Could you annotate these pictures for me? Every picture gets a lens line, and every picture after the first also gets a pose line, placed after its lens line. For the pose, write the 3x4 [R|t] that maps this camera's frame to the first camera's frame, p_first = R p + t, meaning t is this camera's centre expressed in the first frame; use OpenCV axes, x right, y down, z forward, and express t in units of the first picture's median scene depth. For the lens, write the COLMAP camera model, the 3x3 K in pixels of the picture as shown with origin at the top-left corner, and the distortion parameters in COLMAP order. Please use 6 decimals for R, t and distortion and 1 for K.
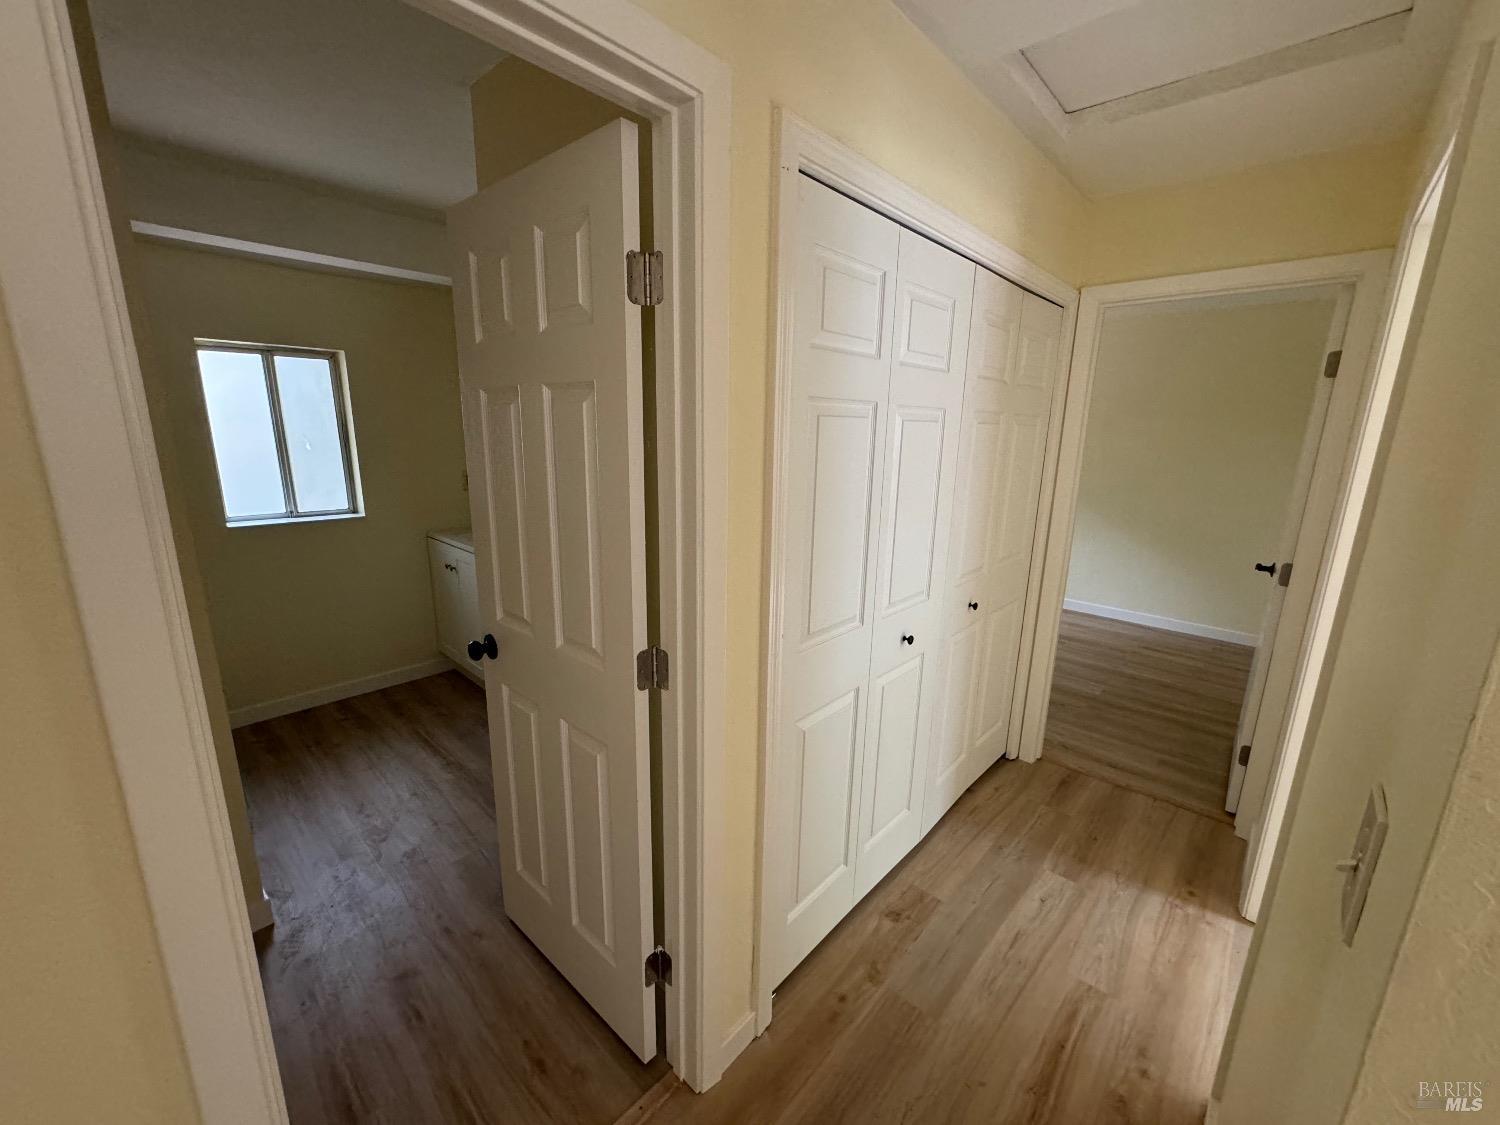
lens RADIAL K [[598.3, 0, 751.6], [0, 598.3, 563.1], [0, 0, 1]] dist [-0.000946, -0.000073]
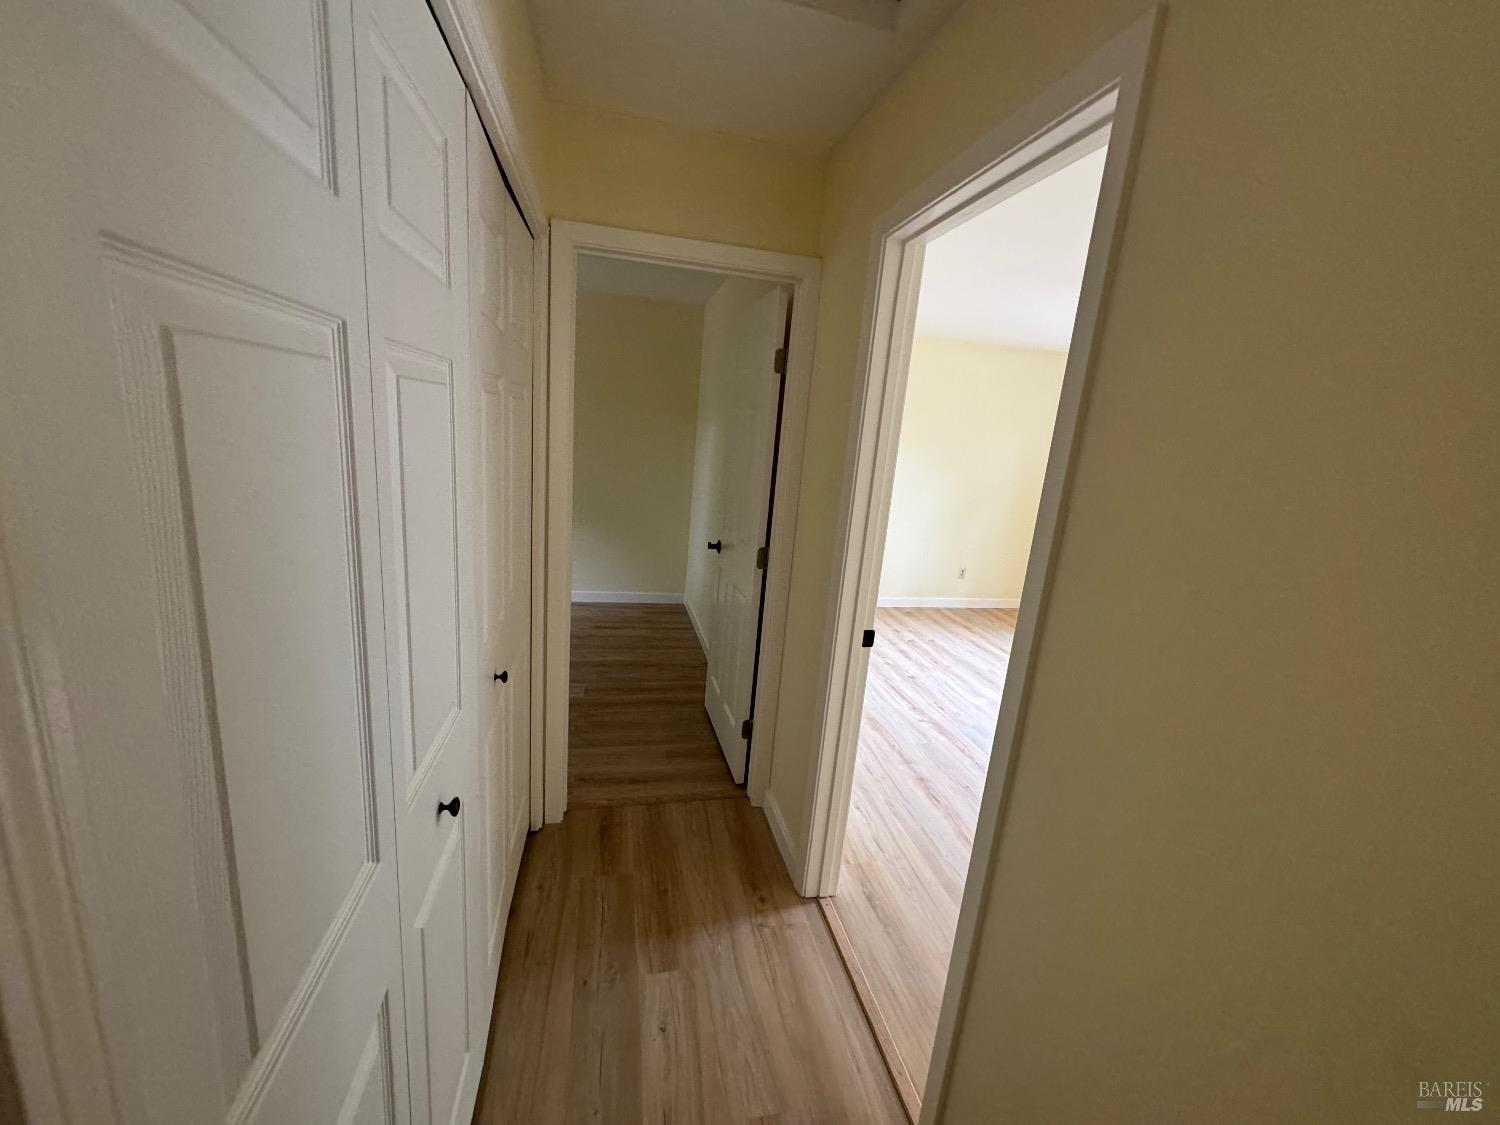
lens RADIAL K [[593.9, 0, 751.2], [0, 593.9, 565.7], [0, 0, 1]] dist [0.002524, -0.002023]
pose [[0.566097, -0.155731, 0.809495, 0.020553], [0.108409, 0.987529, 0.114168, -0.088793], [-0.817179, 0.023126, 0.575920, 0.391841]]
